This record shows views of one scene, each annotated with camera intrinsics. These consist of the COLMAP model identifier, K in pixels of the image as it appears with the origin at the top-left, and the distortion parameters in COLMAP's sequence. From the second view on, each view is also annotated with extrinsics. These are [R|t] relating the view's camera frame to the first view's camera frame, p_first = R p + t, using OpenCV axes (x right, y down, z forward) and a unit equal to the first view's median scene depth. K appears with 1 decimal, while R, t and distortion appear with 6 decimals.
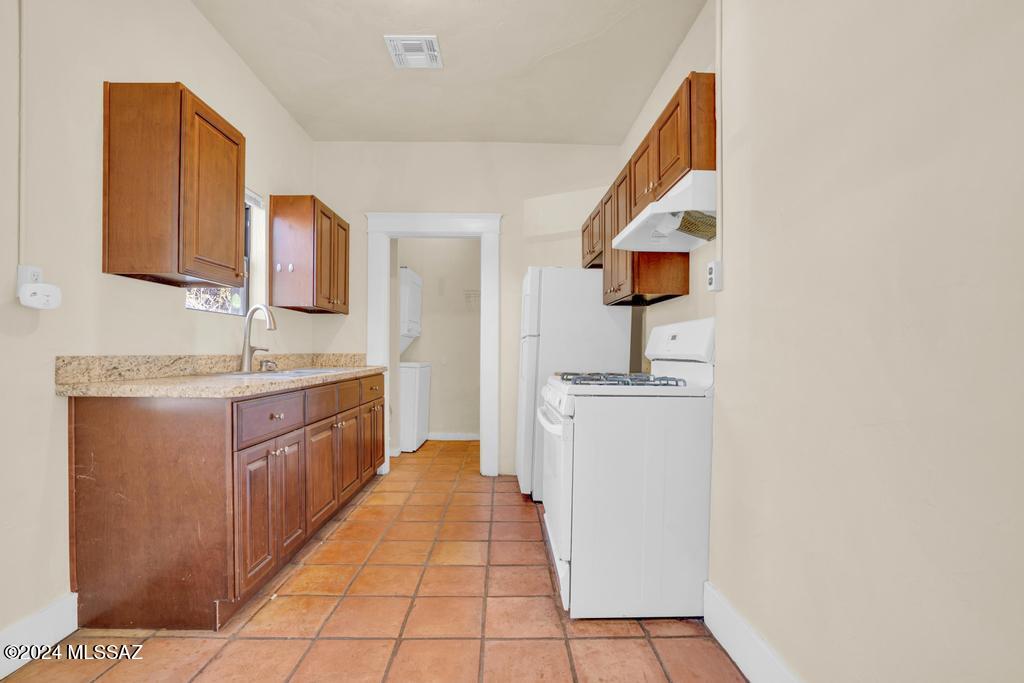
lens RADIAL K [[468.8, 0, 506.1], [0, 468.8, 365.4], [0, 0, 1]] dist [-0.047035, 0.014407]
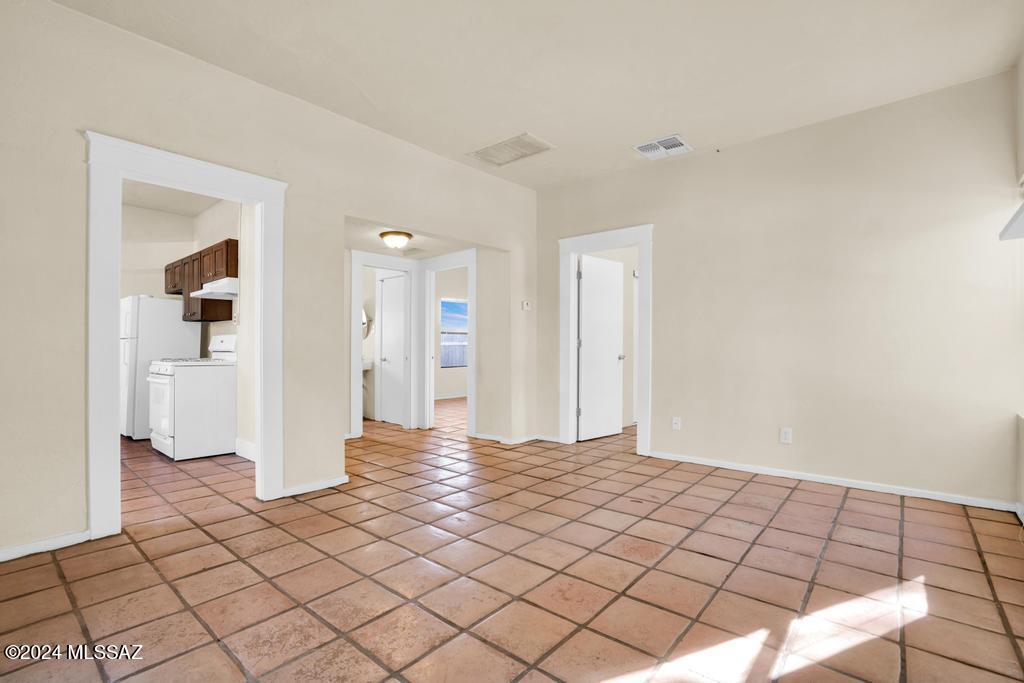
lens RADIAL K [[468.8, 0, 506.1], [0, 468.8, 365.4], [0, 0, 1]] dist [-0.047035, 0.014407]
pose [[0.662847, -0.018233, 0.748533, -0.356426], [0.011170, 0.999833, 0.014462, 0.033847], [-0.748672, -0.001225, 0.662940, -1.329553]]
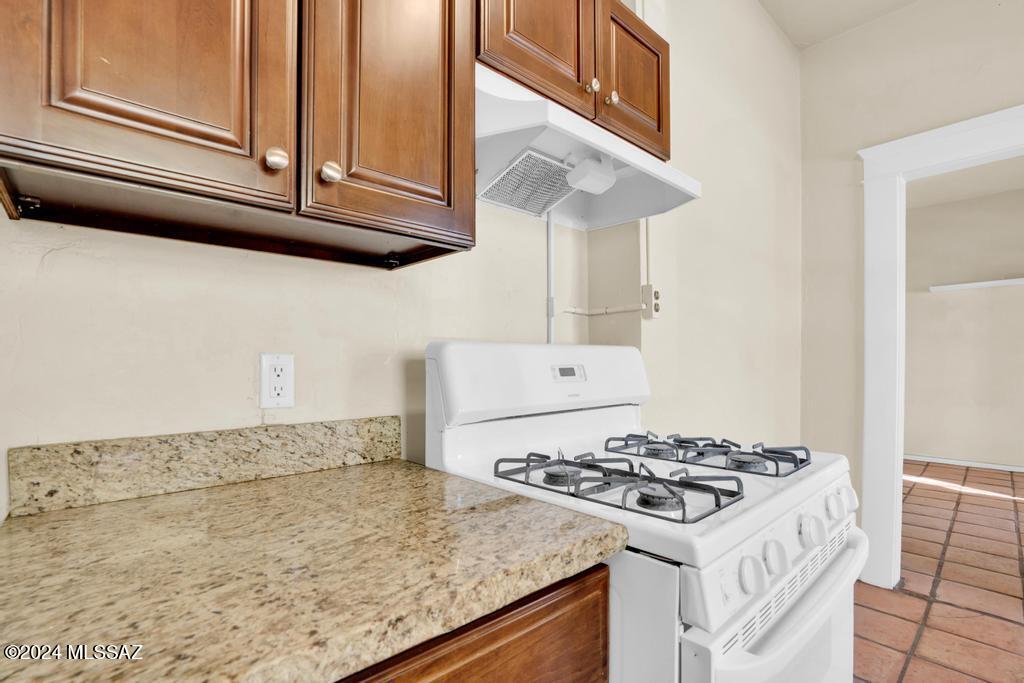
lens RADIAL K [[464.4, 0, 510.6], [0, 464.4, 354.6], [0, 0, 1]] dist [-0.049492, 0.016619]
pose [[-0.650481, 0.002158, 0.759520, -0.019816], [0.016323, 0.999805, 0.011139, -0.078698], [-0.759347, 0.019643, -0.650389, 1.264048]]
